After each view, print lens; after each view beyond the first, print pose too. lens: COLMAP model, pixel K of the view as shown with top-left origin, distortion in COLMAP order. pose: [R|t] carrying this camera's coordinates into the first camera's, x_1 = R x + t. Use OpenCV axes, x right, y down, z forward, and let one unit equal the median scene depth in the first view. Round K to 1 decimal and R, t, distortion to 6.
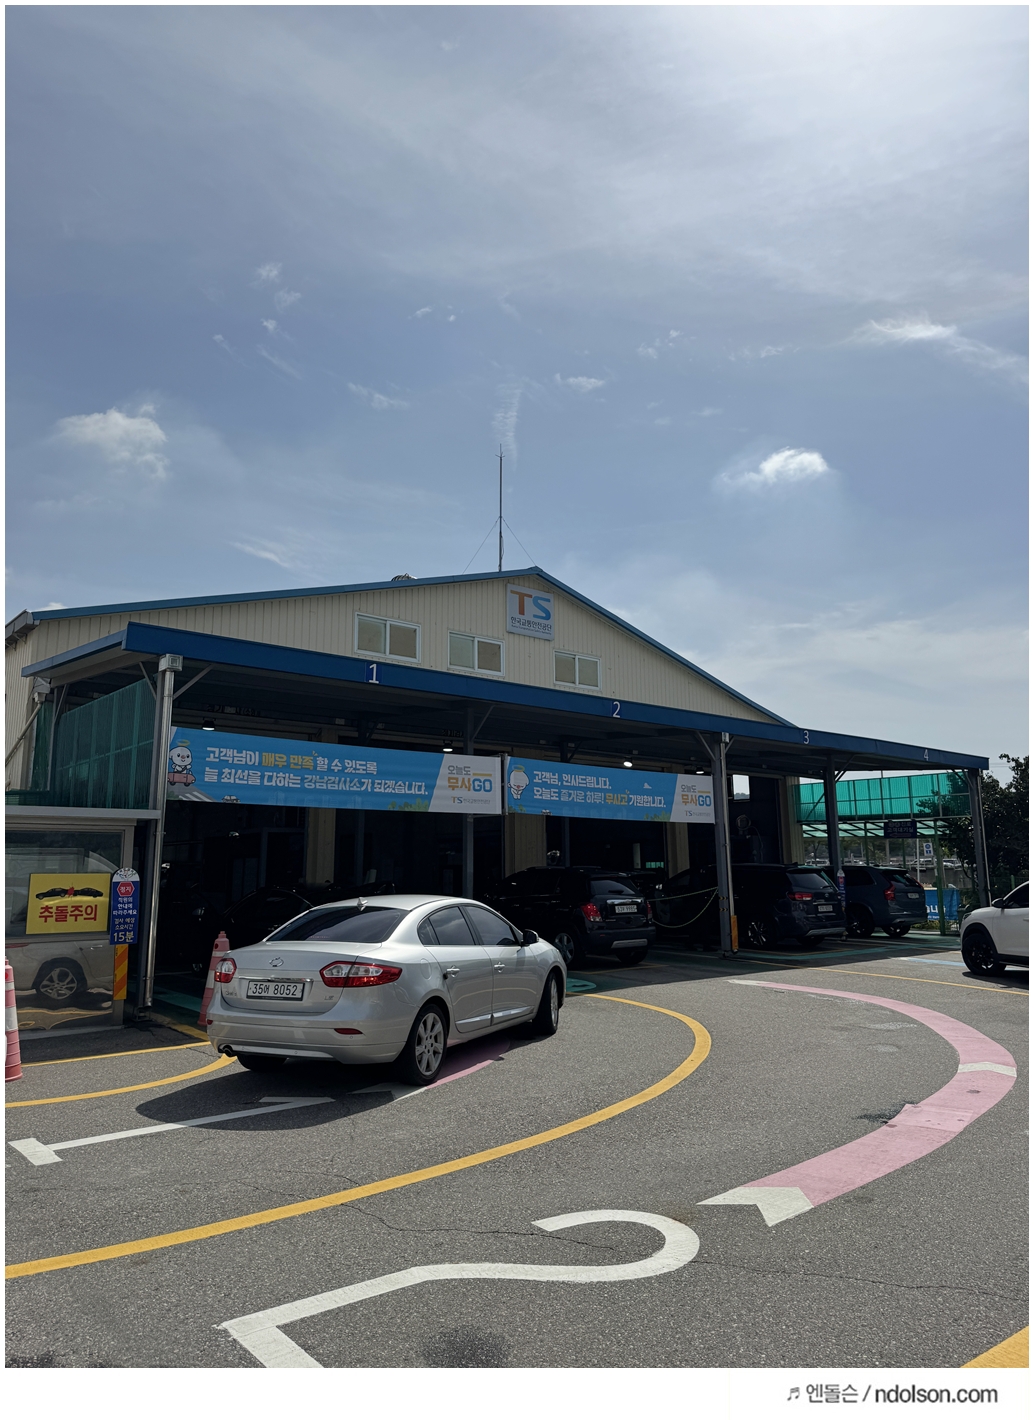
lens RADIAL K [[986.1, 0, 518.0], [0, 986.1, 705.3], [0, 0, 1]] dist [0.004045, 0.000292]
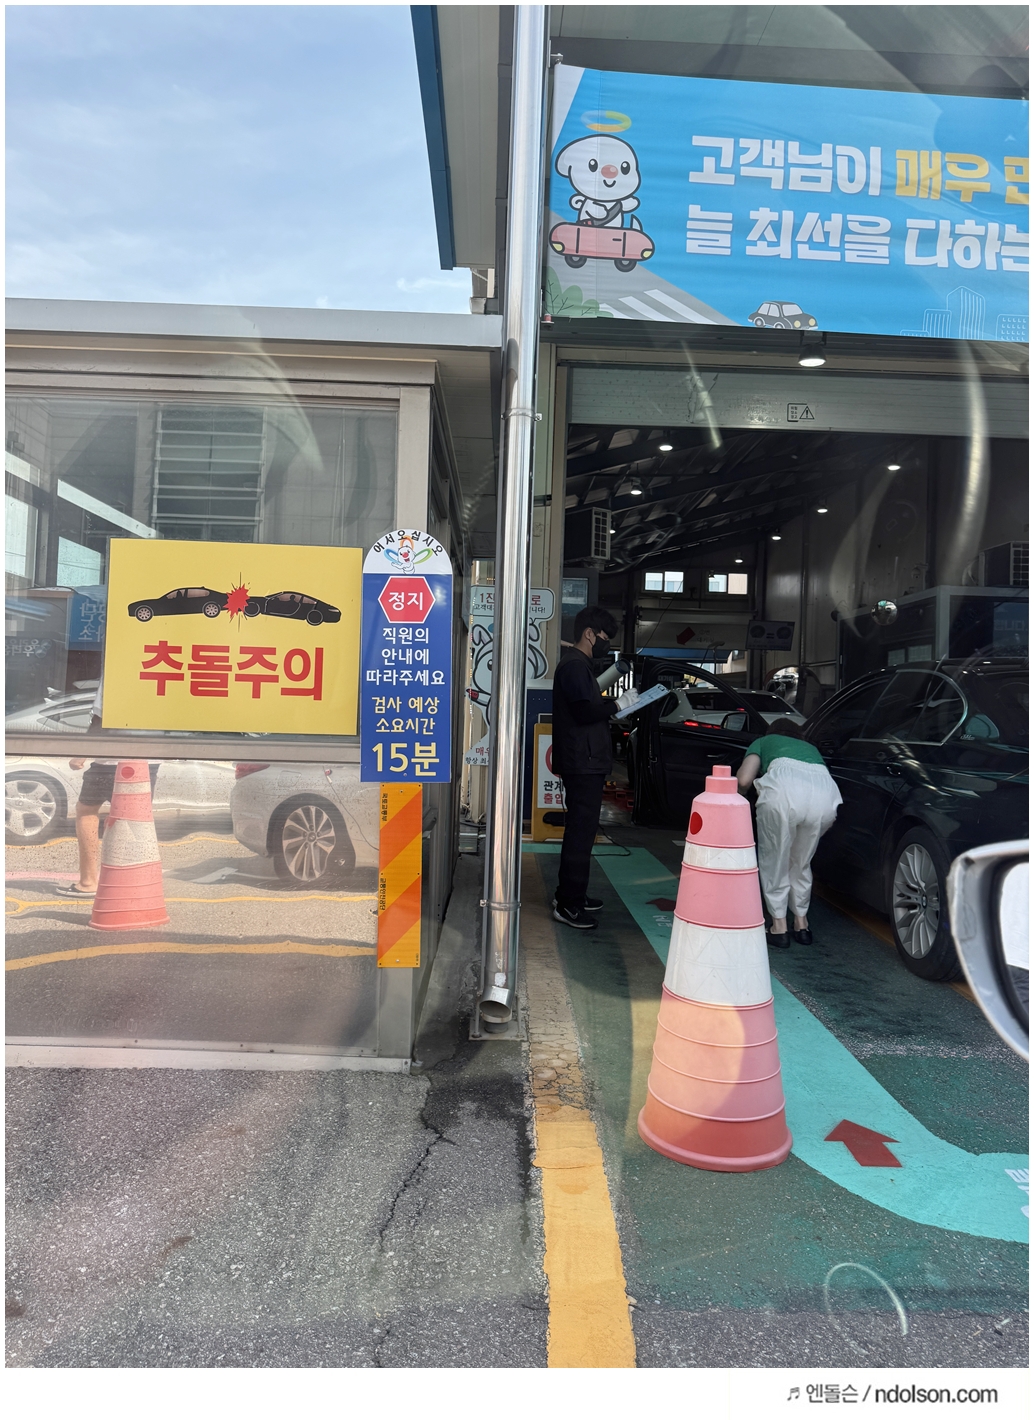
lens RADIAL K [[986.1, 0, 508.9], [0, 986.1, 667.7], [0, 0, 1]] dist [0.004045, 0.000292]
pose [[0.781251, 0.013981, -0.624060, -0.190832], [0.069979, 0.991485, 0.109817, 0.176550], [0.620282, -0.129466, 0.773621, 0.790875]]
